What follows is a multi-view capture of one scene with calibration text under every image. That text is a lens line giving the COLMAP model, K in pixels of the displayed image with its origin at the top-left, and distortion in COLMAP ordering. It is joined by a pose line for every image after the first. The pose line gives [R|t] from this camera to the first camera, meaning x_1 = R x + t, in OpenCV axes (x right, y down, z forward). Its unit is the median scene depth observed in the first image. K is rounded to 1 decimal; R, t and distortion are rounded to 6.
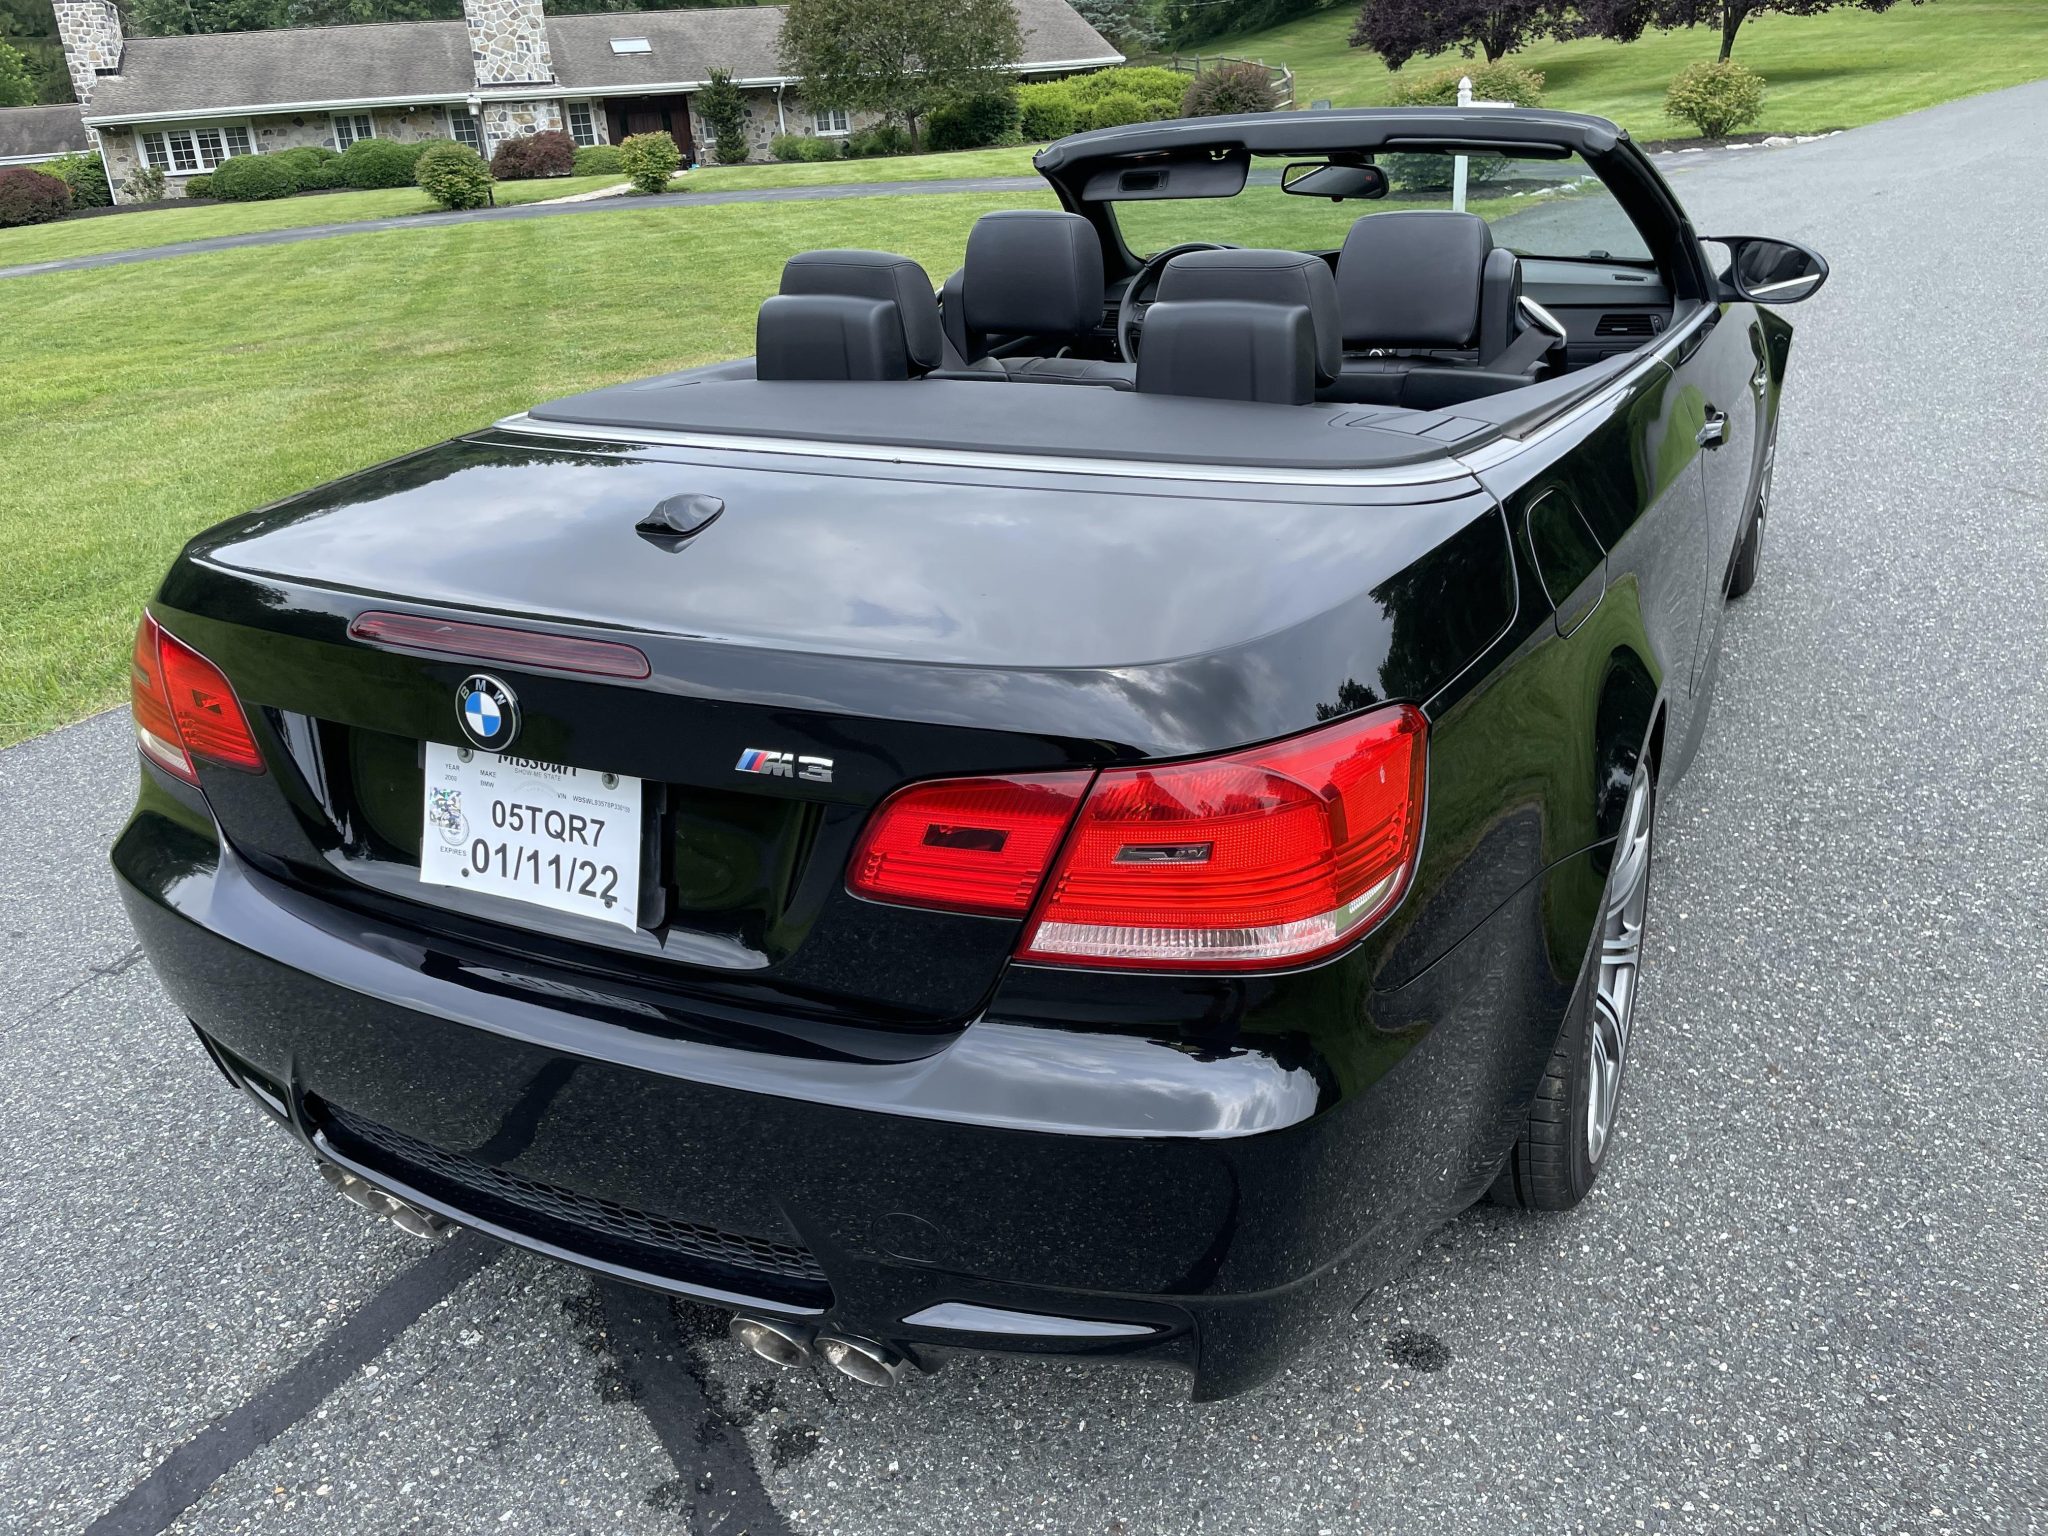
lens RADIAL K [[1553.8, 0, 1041.1], [0, 1553.8, 779.7], [0, 0, 1]] dist [0.086100, -0.119470]
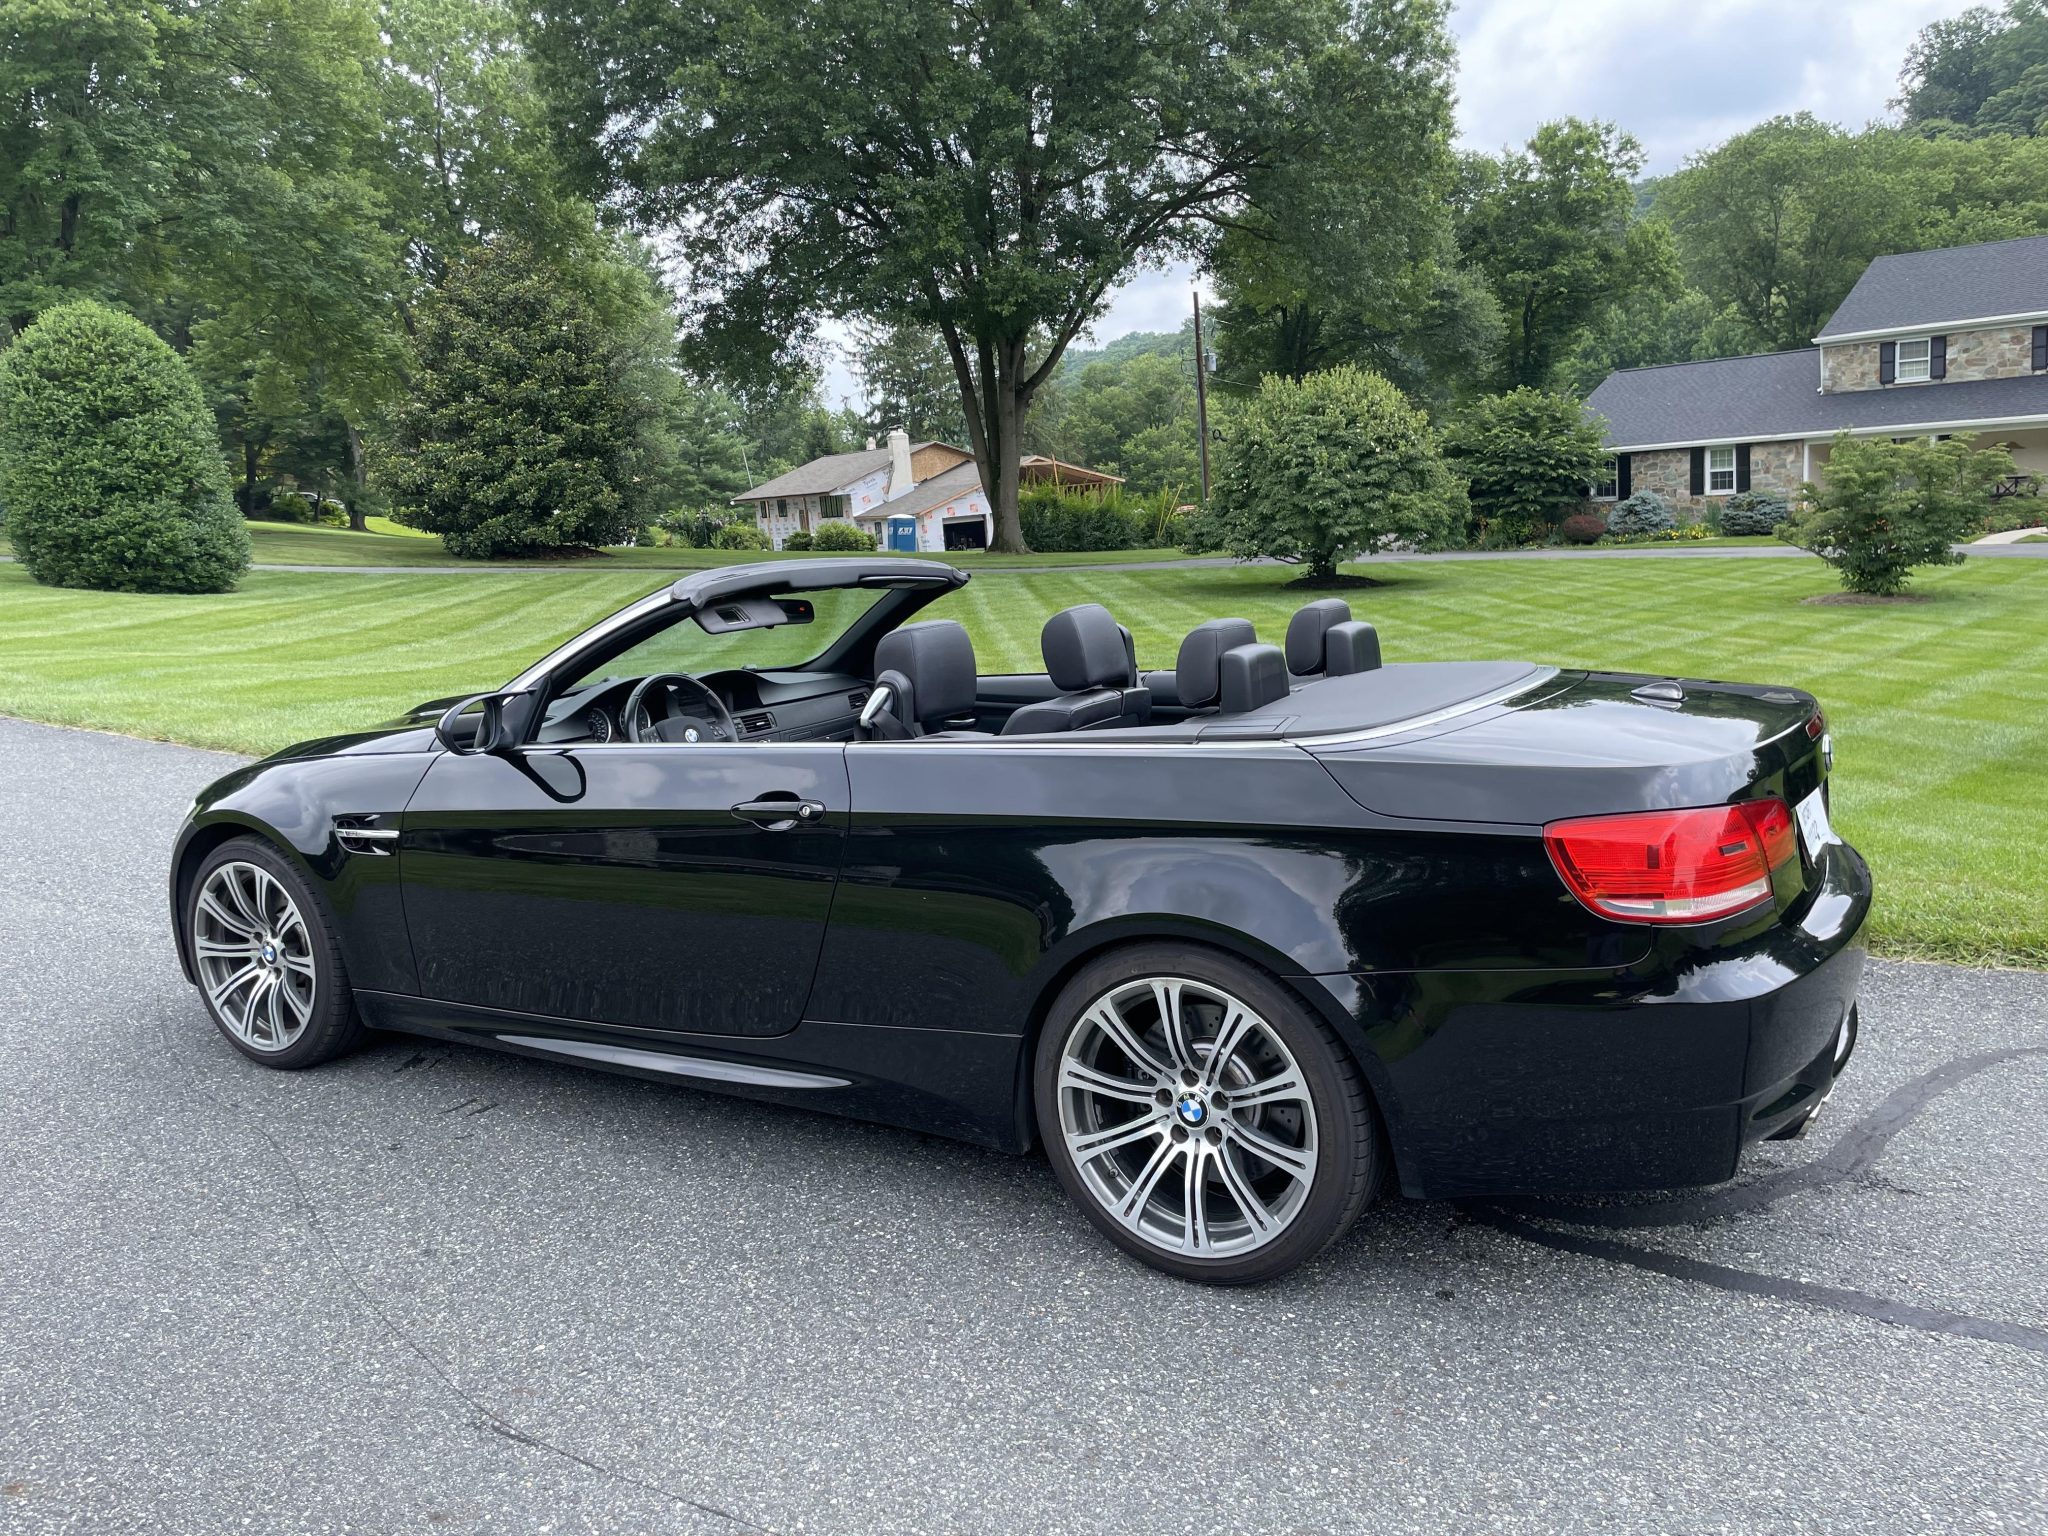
lens RADIAL K [[1557.2, 0, 1036.0], [0, 1557.2, 781.7], [0, 0, 1]] dist [0.086229, -0.122719]
pose [[0.067295, -0.122634, 0.990168, -0.101100], [0.431713, 0.898284, 0.081913, -0.025647], [-0.899497, 0.421956, 0.113392, 0.068845]]
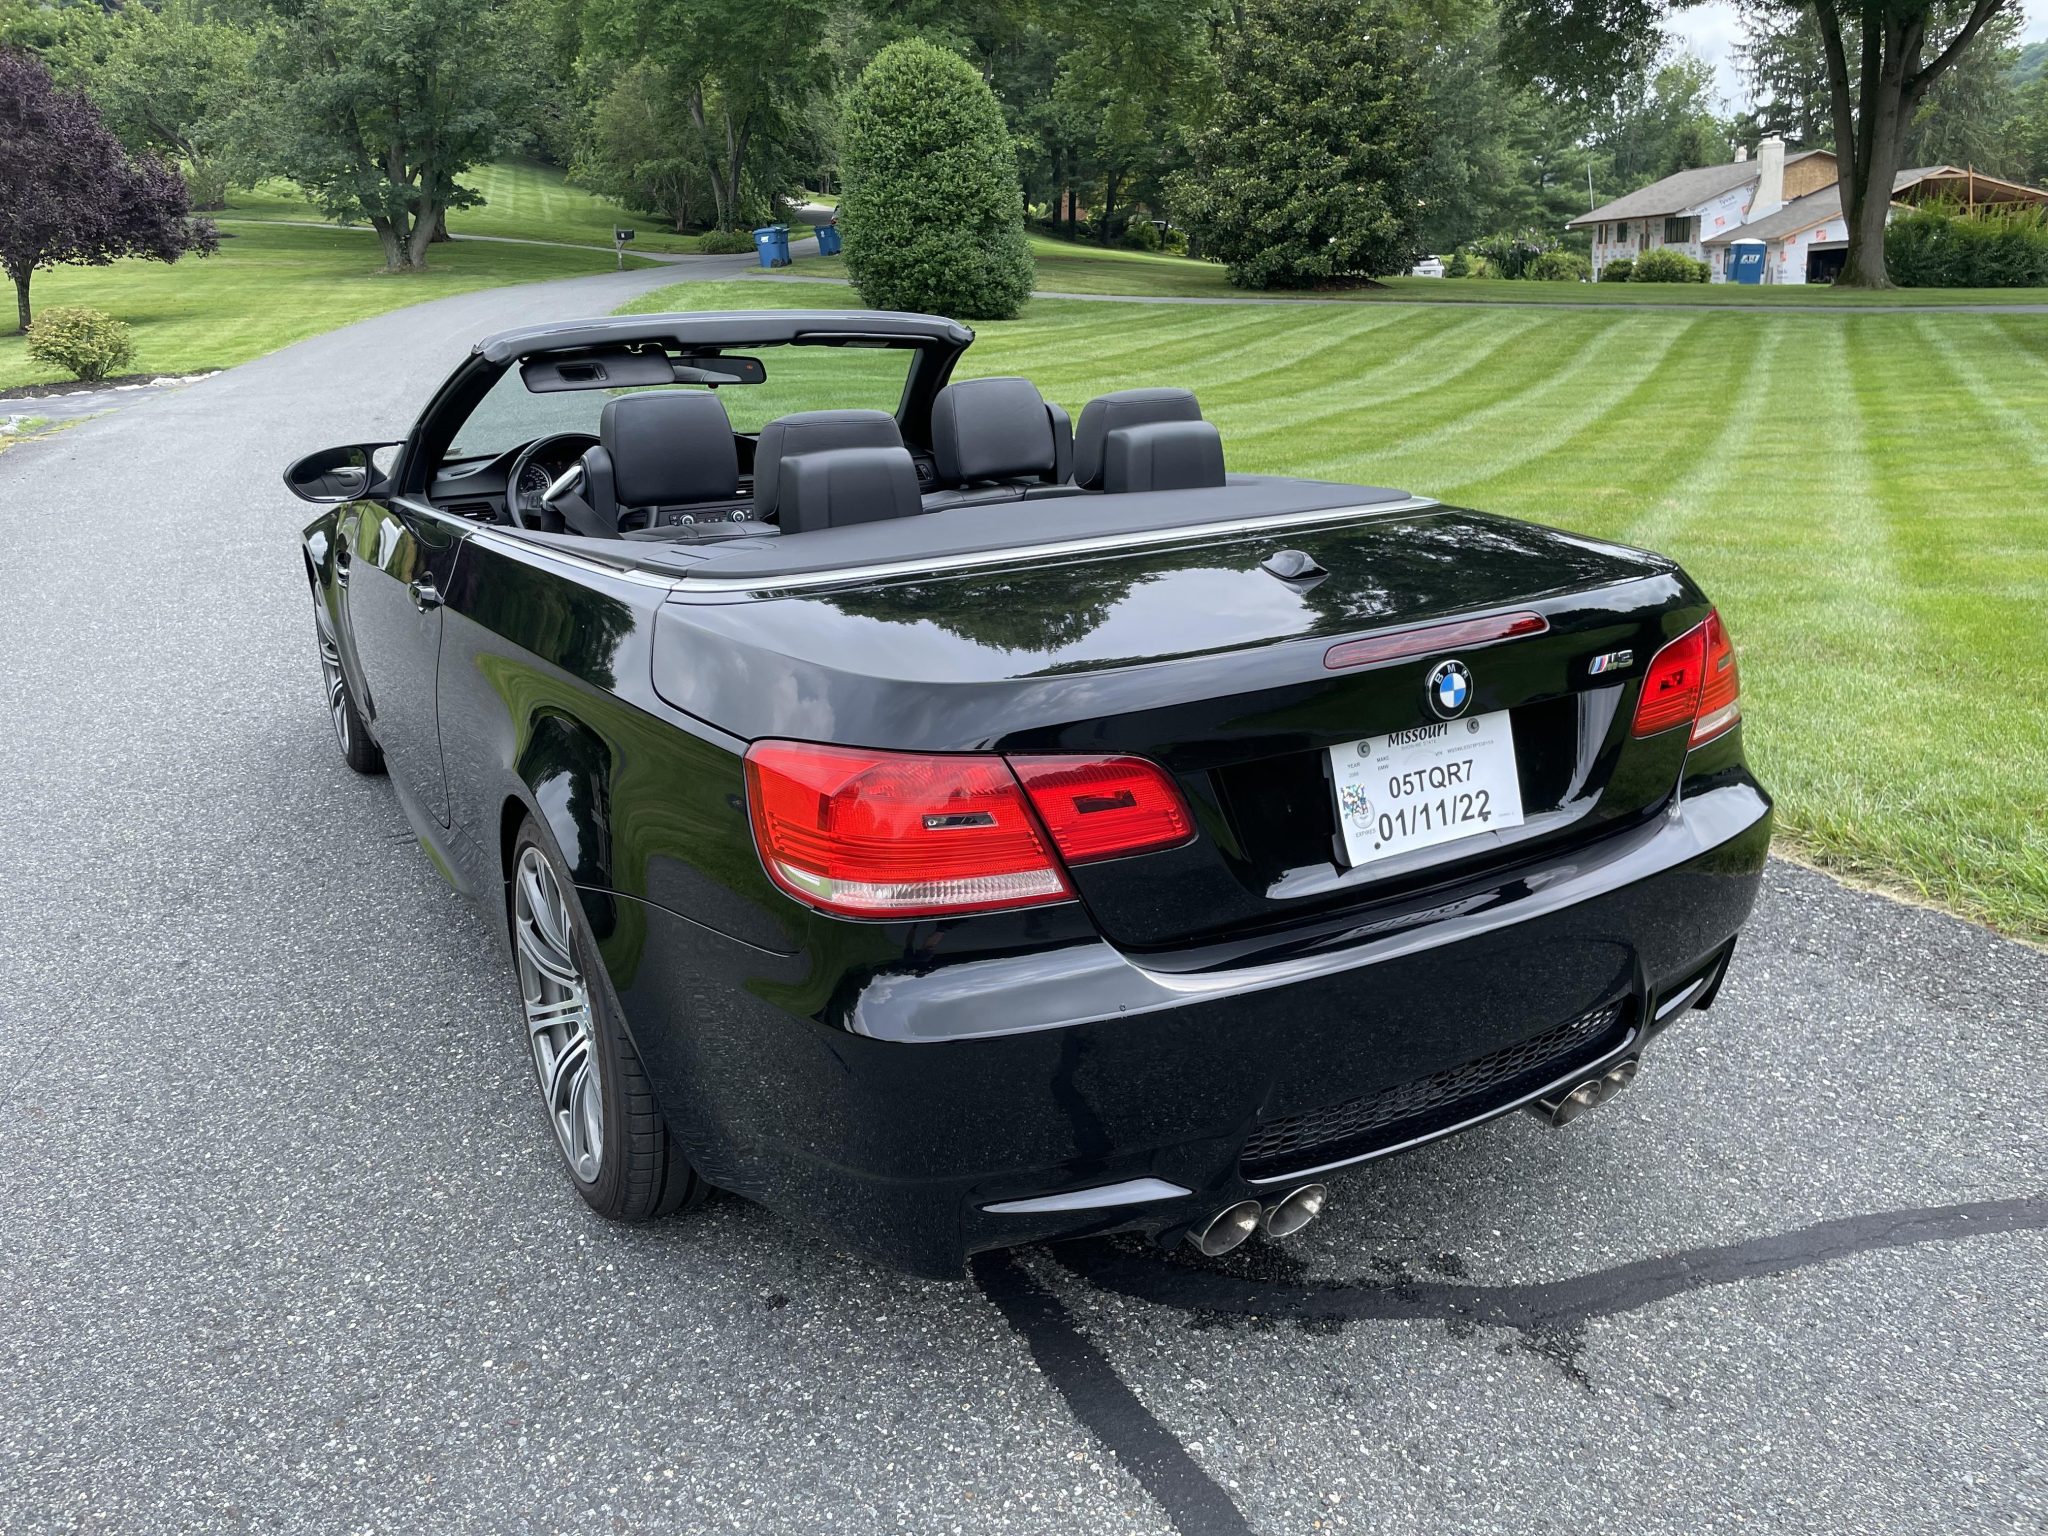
lens RADIAL K [[1557.2, 0, 1036.0], [0, 1557.2, 769.1], [0, 0, 1]] dist [0.086229, -0.122719]
pose [[0.553312, -0.220570, 0.803240, -0.064382], [0.336288, 0.941376, 0.026851, -0.005256], [-0.762074, 0.255263, 0.595050, 0.019465]]
